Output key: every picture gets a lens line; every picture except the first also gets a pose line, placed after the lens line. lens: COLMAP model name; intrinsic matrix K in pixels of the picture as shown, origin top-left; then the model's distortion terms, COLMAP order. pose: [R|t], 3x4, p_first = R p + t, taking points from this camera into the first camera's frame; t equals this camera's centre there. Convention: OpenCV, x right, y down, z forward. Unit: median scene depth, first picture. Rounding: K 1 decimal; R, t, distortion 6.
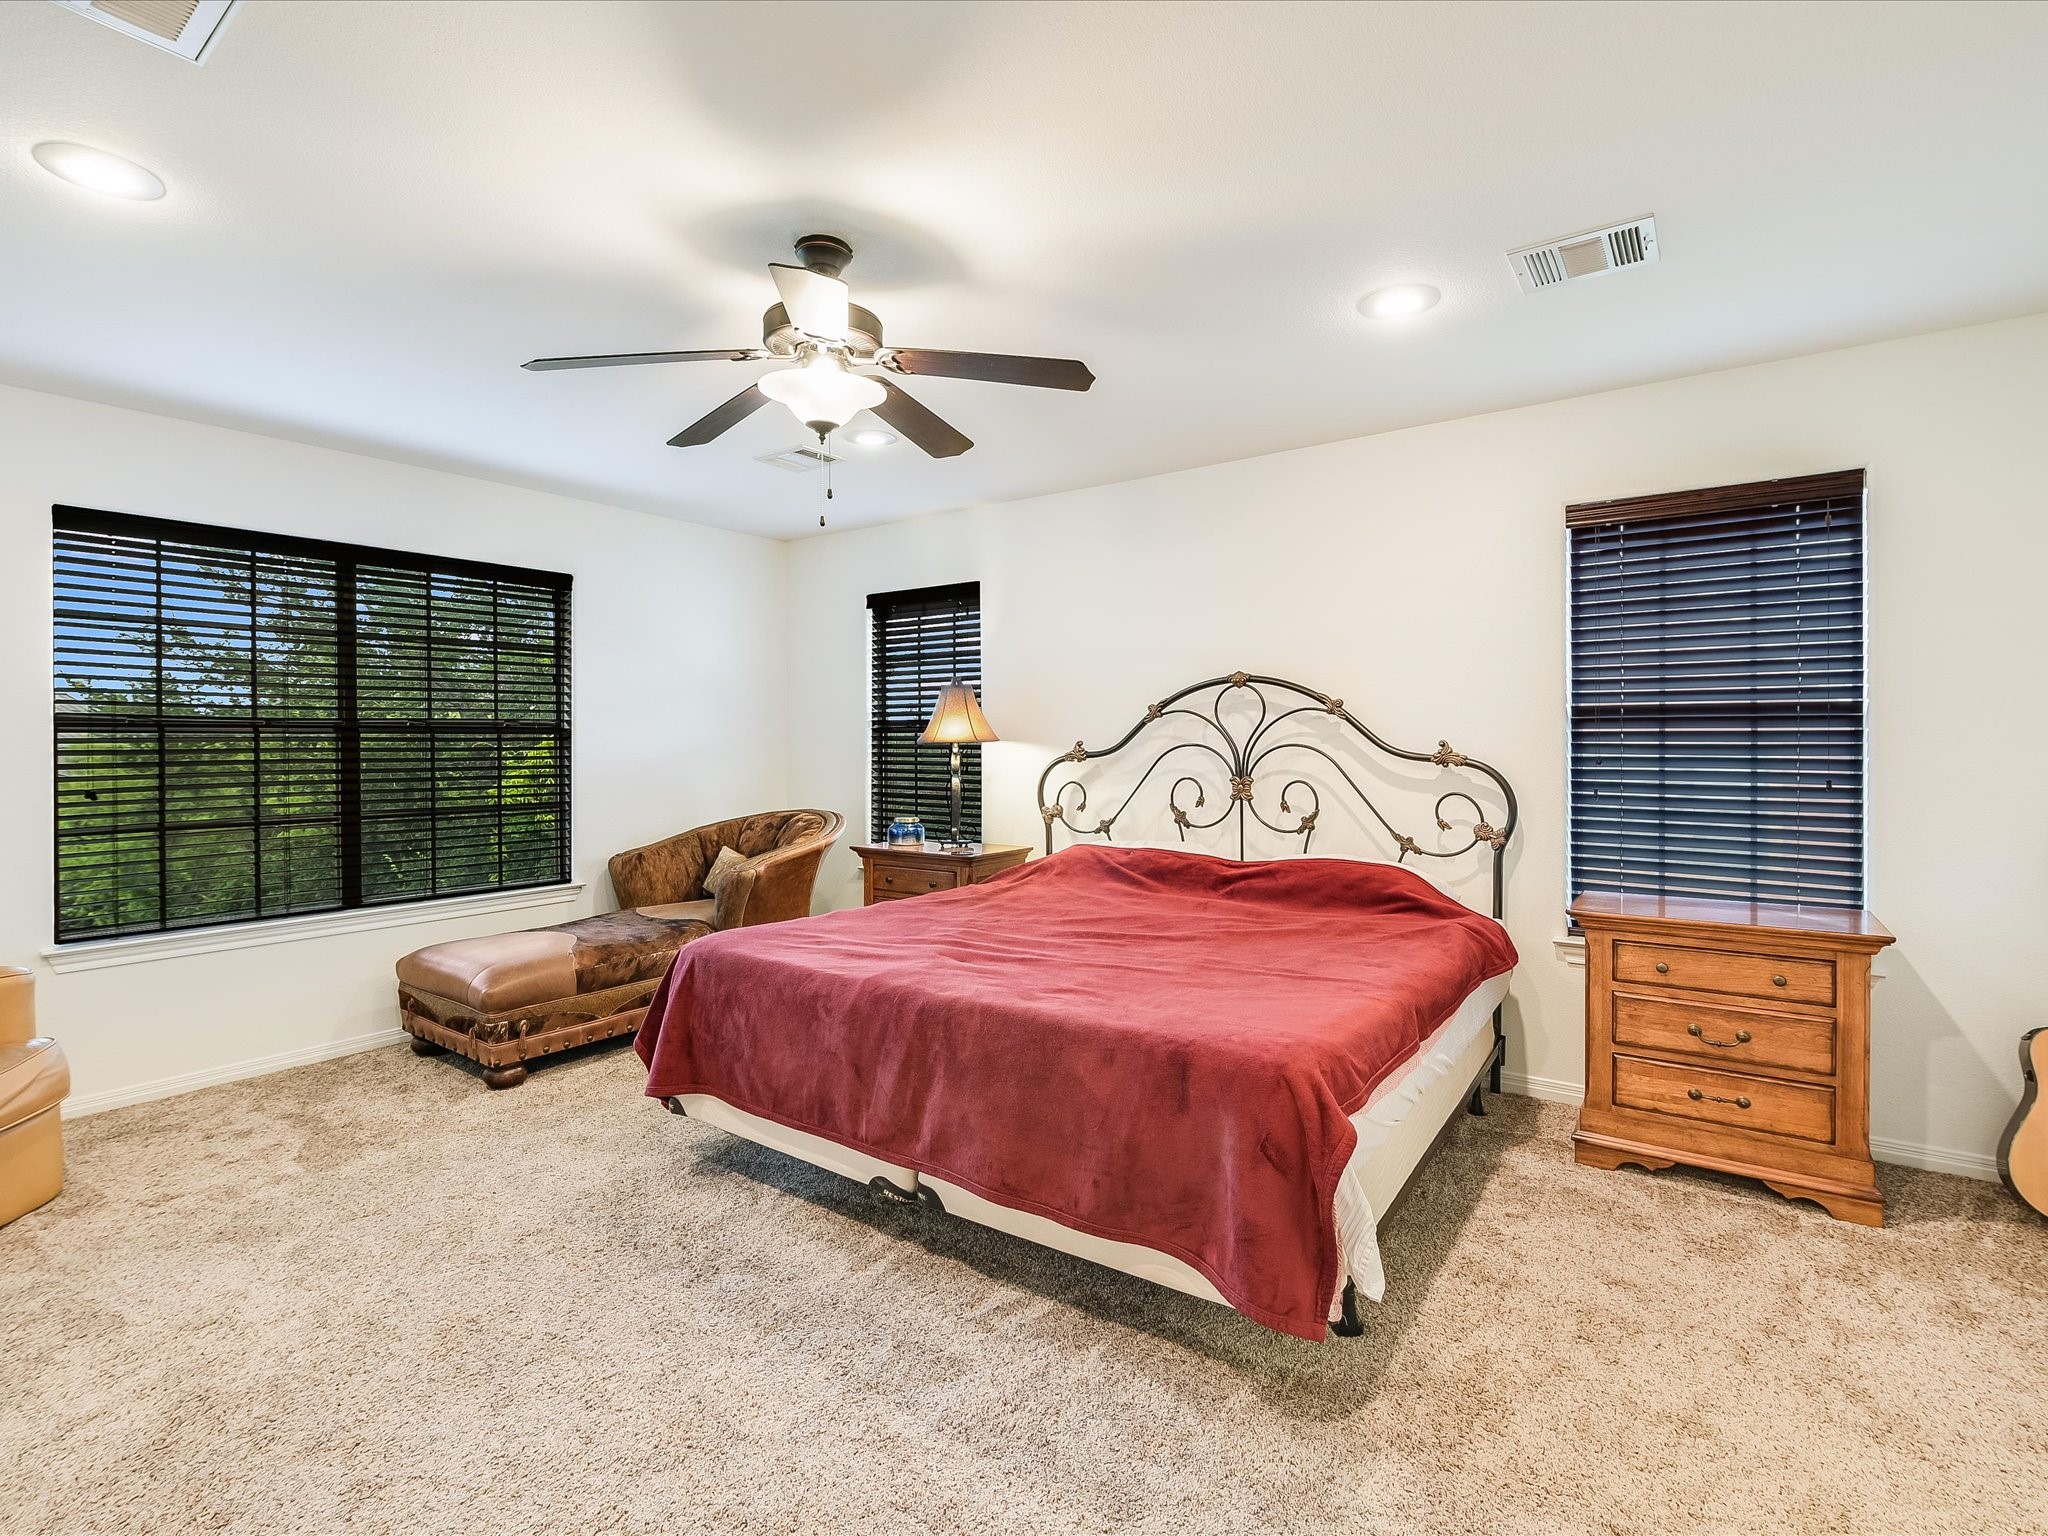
lens RADIAL K [[938.9, 0, 996.7], [0, 938.9, 734.8], [0, 0, 1]] dist [0.017622, -0.000496]
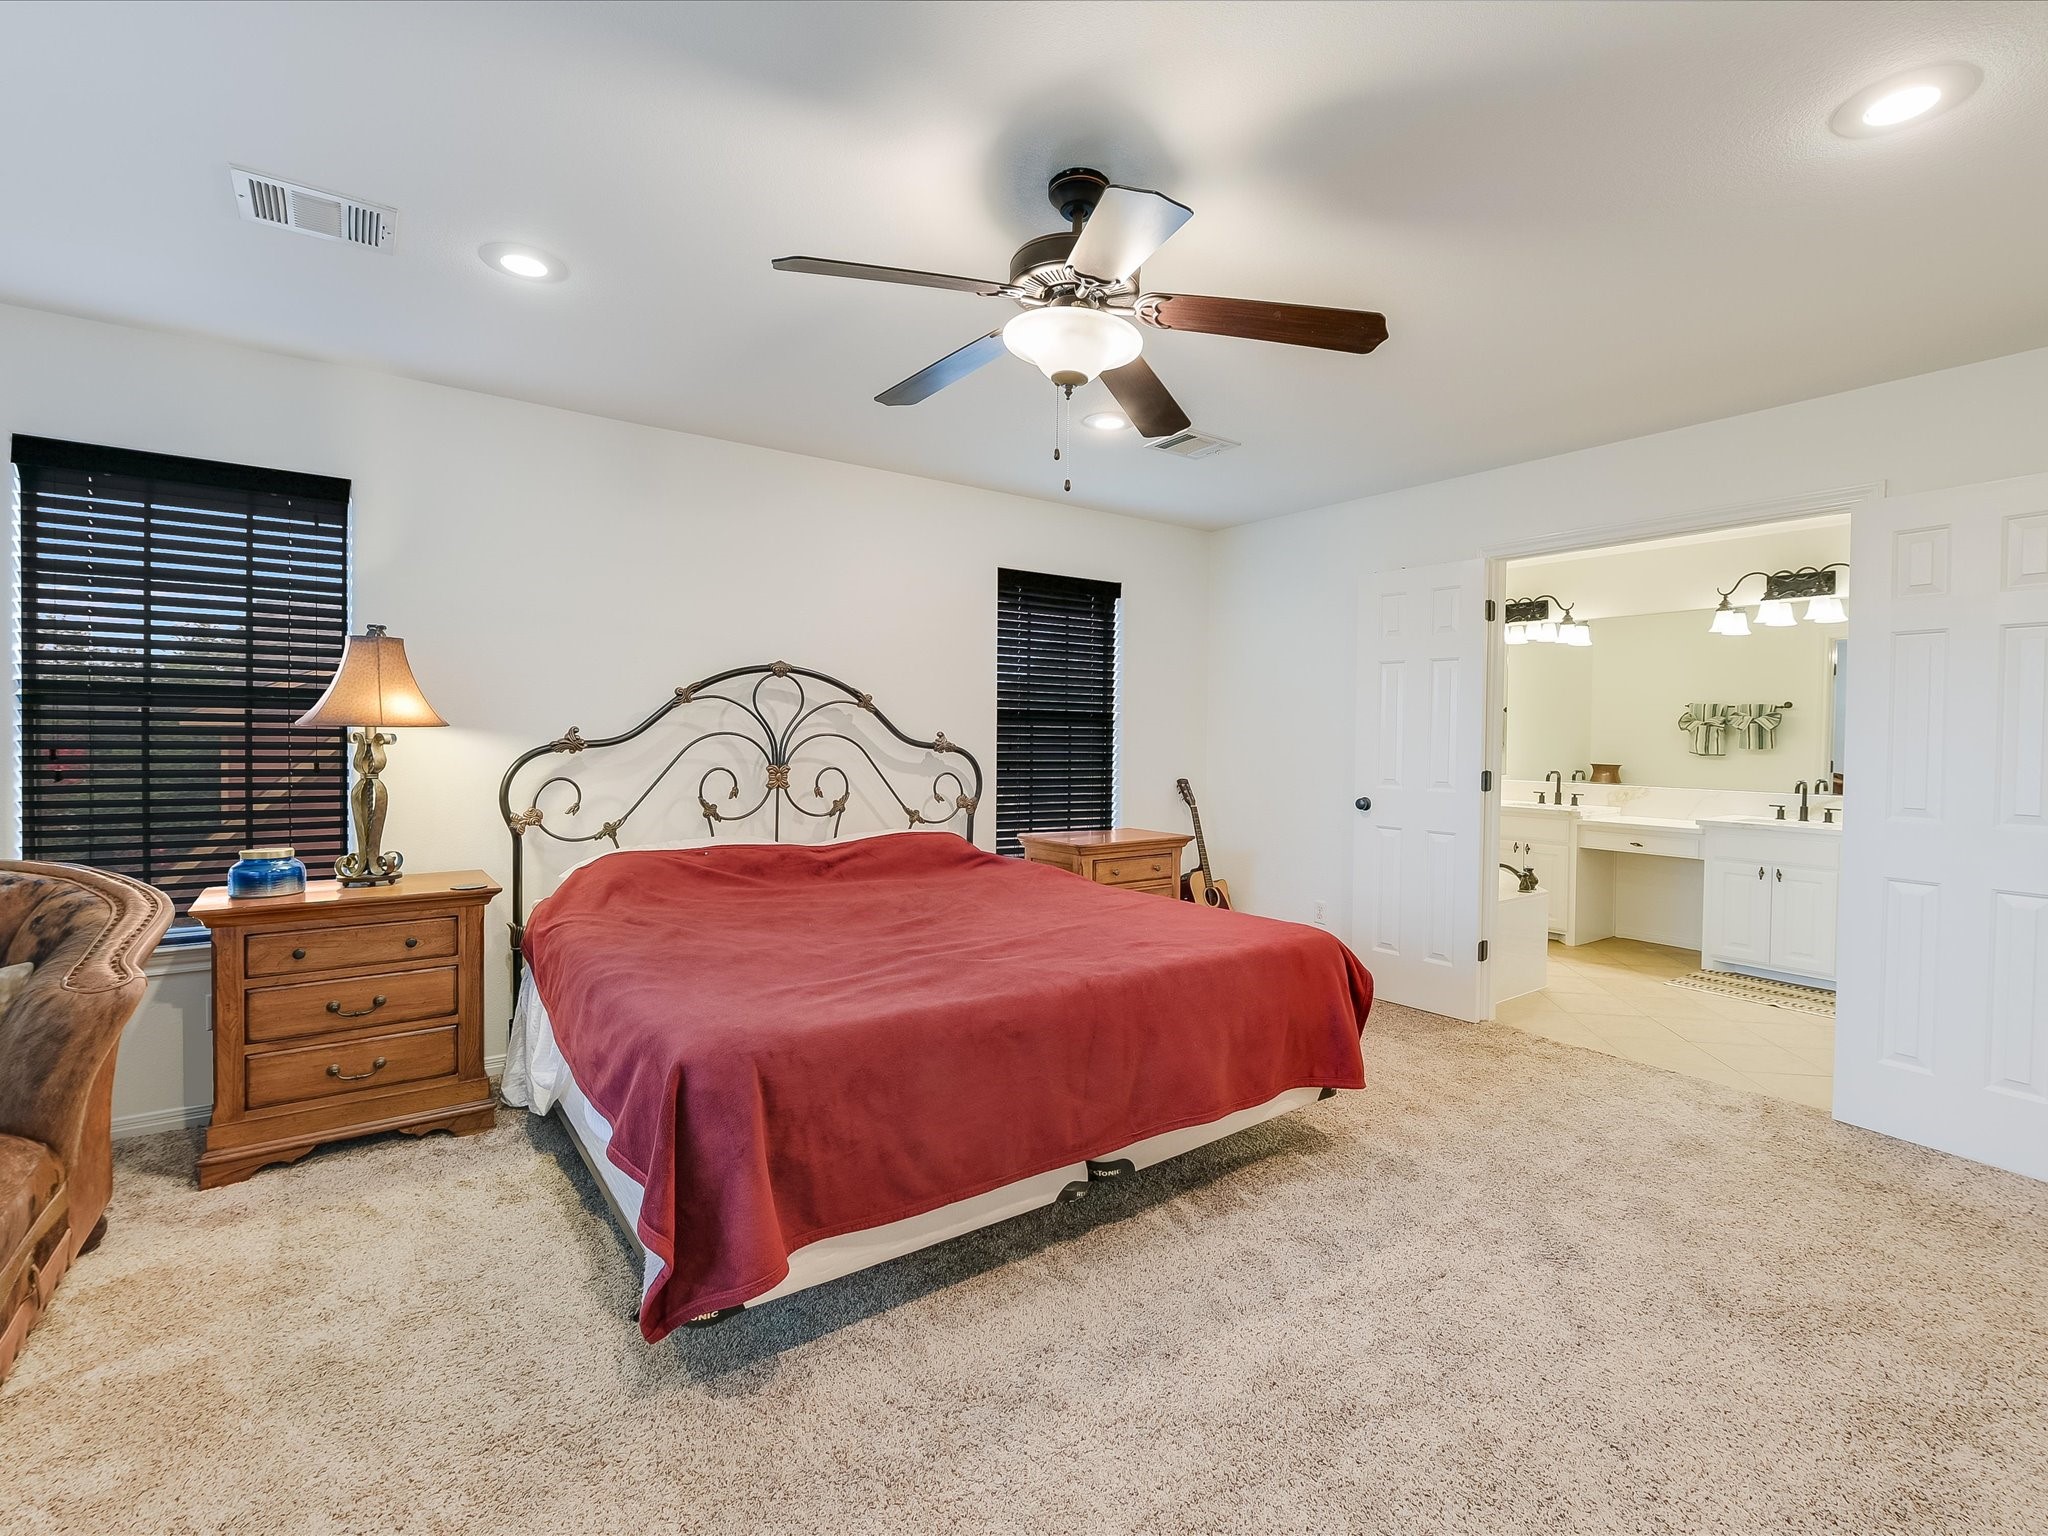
lens RADIAL K [[925.5, 0, 1016.2], [0, 925.5, 738.1], [0, 0, 1]] dist [-0.006616, -0.000938]
pose [[0.335326, 0.004010, 0.942094, -0.620361], [-0.017550, 0.999844, 0.001991, 0.009456], [-0.941939, -0.017202, 0.335344, 0.450104]]
